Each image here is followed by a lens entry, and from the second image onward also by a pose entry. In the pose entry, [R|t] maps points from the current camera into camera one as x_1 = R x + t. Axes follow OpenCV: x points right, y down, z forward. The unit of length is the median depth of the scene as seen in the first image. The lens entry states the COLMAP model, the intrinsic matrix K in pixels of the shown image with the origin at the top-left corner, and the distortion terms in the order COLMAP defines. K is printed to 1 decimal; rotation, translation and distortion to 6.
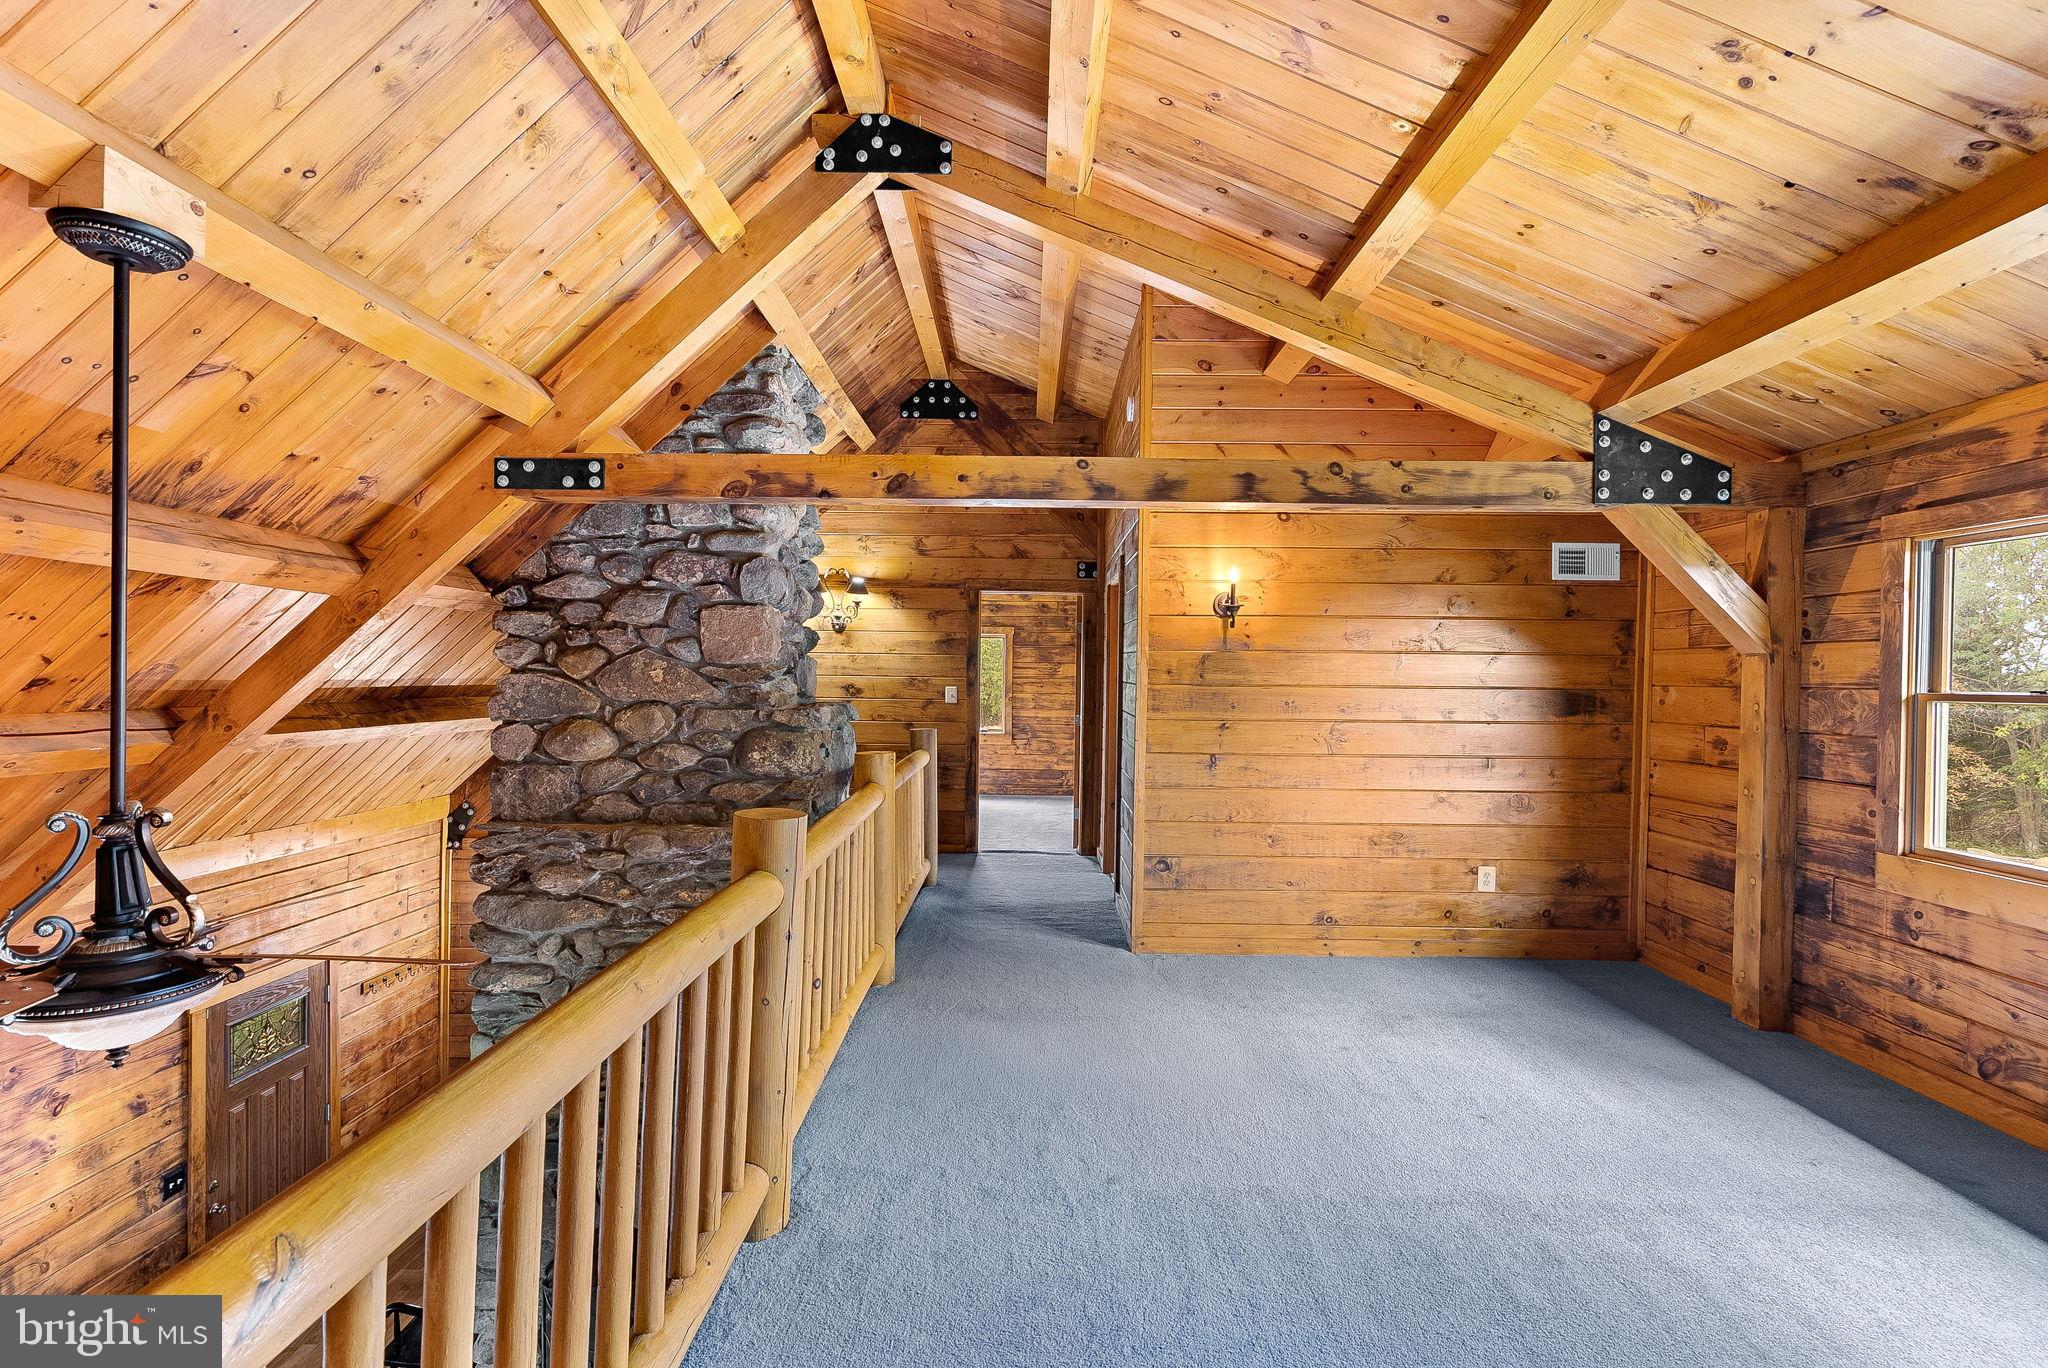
lens RADIAL K [[933.2, 0, 1009.9], [0, 933.2, 688.5], [0, 0, 1]] dist [-0.004005, 0.002516]
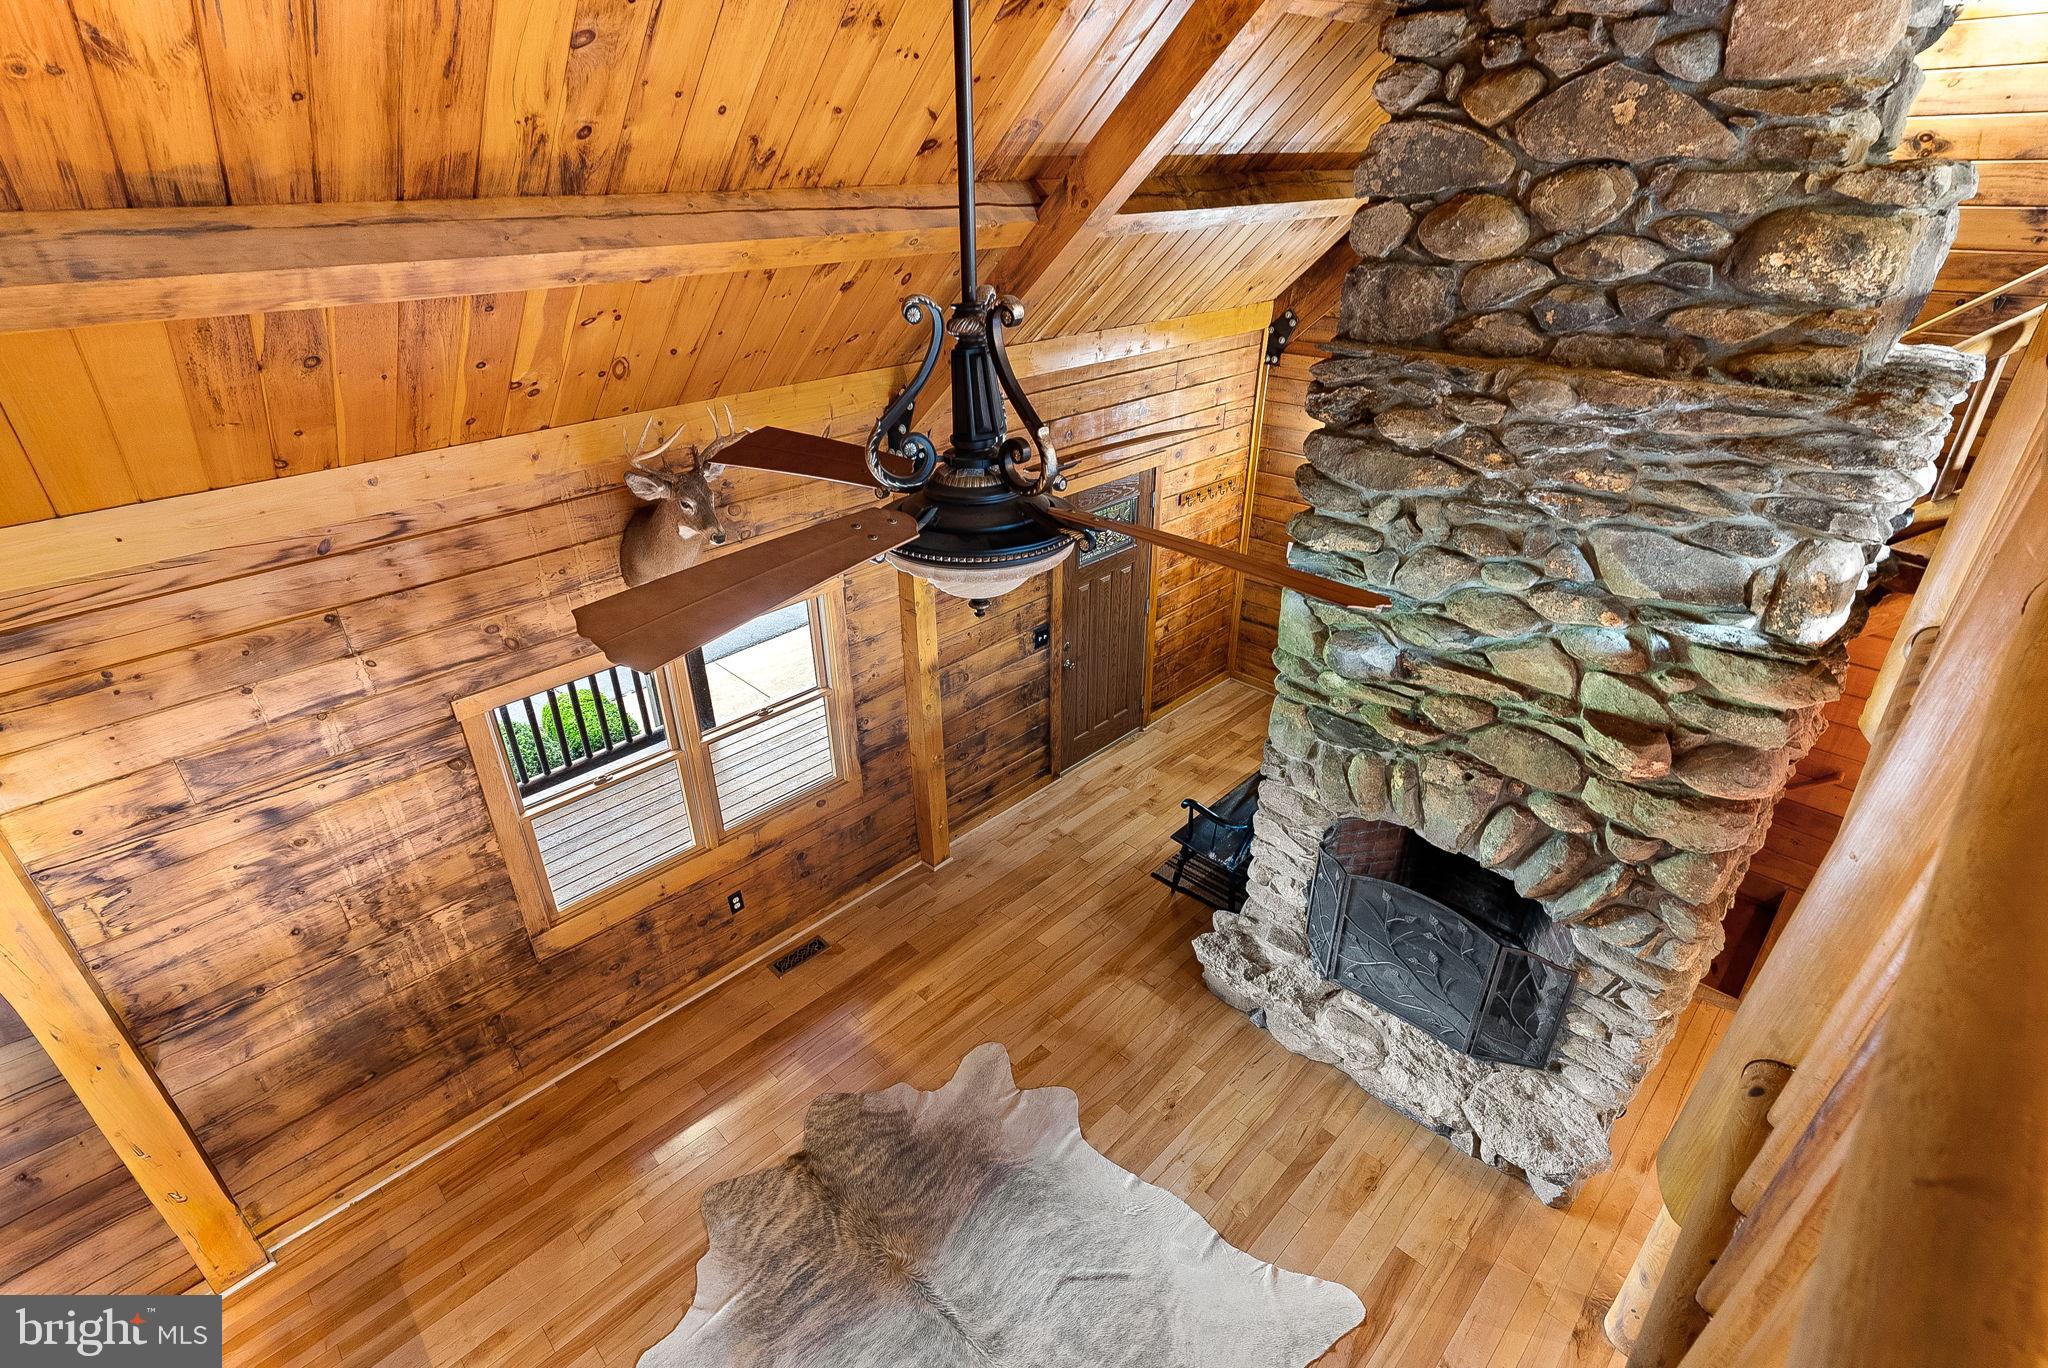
lens RADIAL K [[933.2, 0, 1011.3], [0, 933.2, 687.6], [0, 0, 1]] dist [-0.004005, 0.002516]
pose [[0.719826, 0.316596, -0.617752, -0.171080], [0.016295, 0.881982, 0.471001, 0.025066], [0.693963, -0.349105, 0.629715, 0.203355]]
